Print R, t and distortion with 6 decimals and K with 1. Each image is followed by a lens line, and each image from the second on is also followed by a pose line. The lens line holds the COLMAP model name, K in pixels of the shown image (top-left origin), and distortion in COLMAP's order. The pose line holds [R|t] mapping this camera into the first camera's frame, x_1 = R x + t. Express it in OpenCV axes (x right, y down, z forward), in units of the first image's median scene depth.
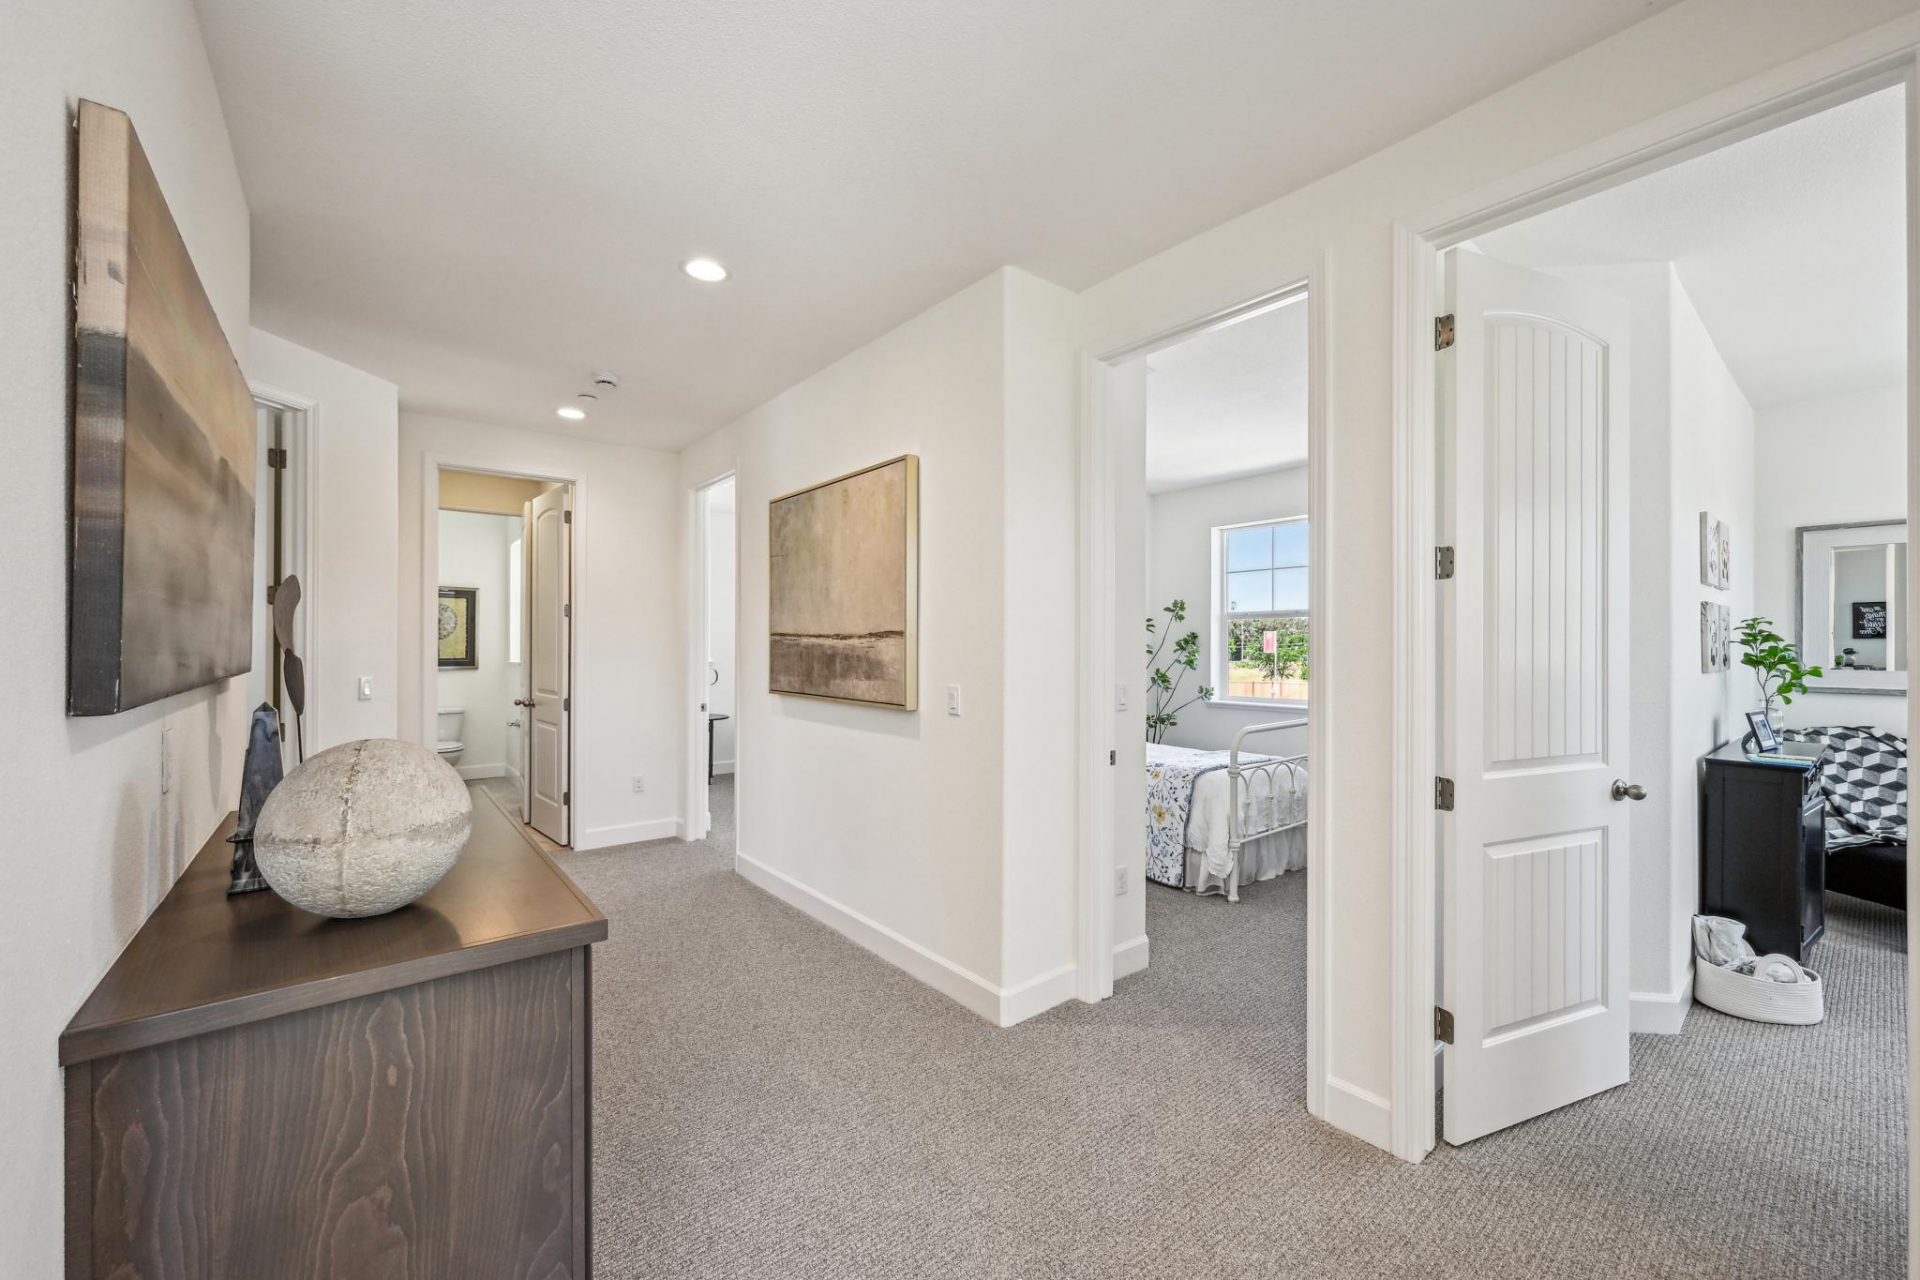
lens RADIAL K [[746.6, 0, 953.4], [0, 746.6, 644.3], [0, 0, 1]] dist [0.002540, 0.000100]
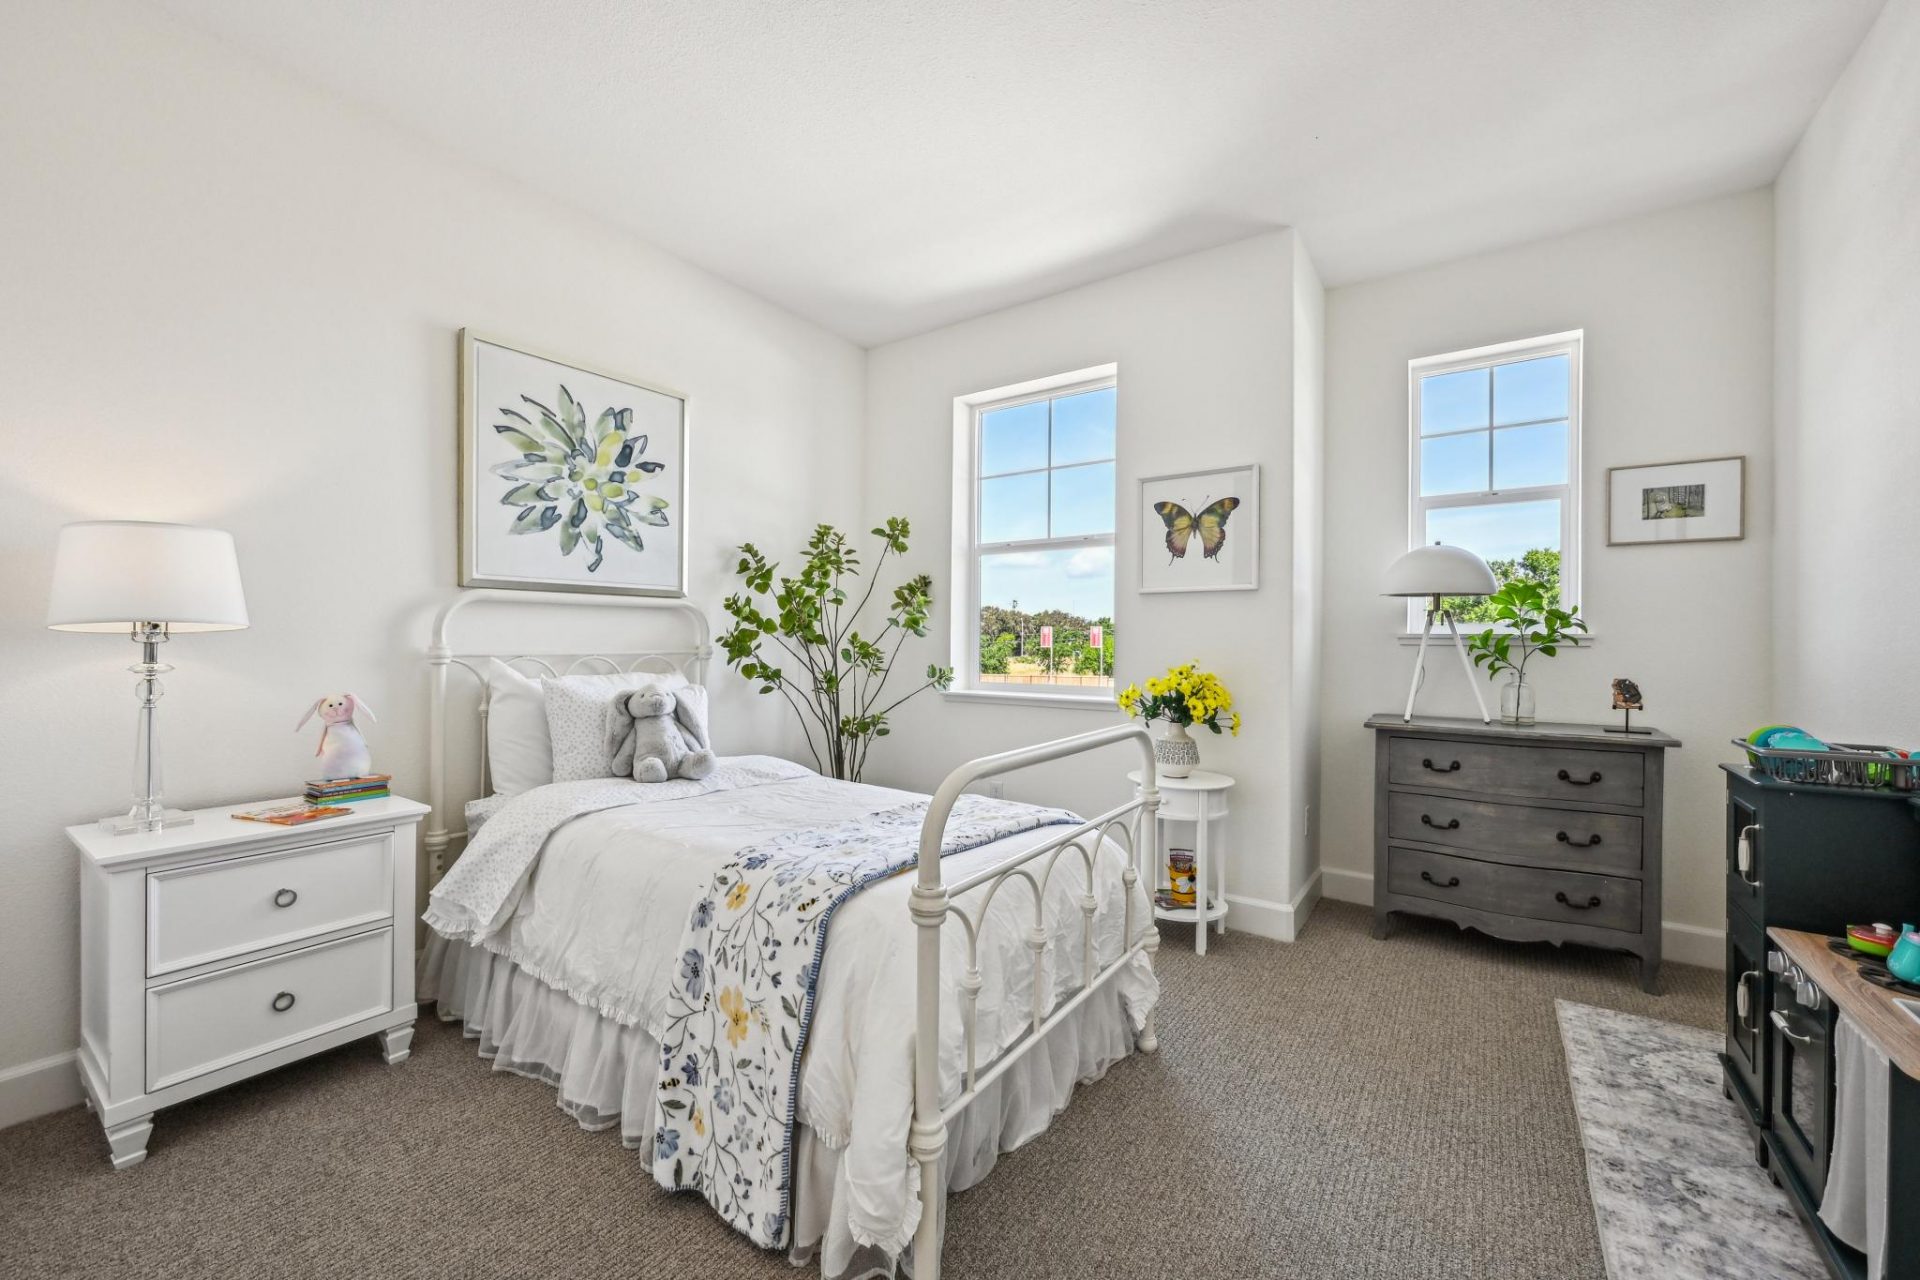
lens RADIAL K [[746.6, 0, 959.5], [0, 746.6, 641.8], [0, 0, 1]] dist [0.002540, 0.000100]
pose [[0.959756, 0.006592, 0.280758, 0.273562], [-0.007076, 0.999975, 0.000710, 0.054001], [-0.280746, -0.002668, 0.959778, 0.635567]]
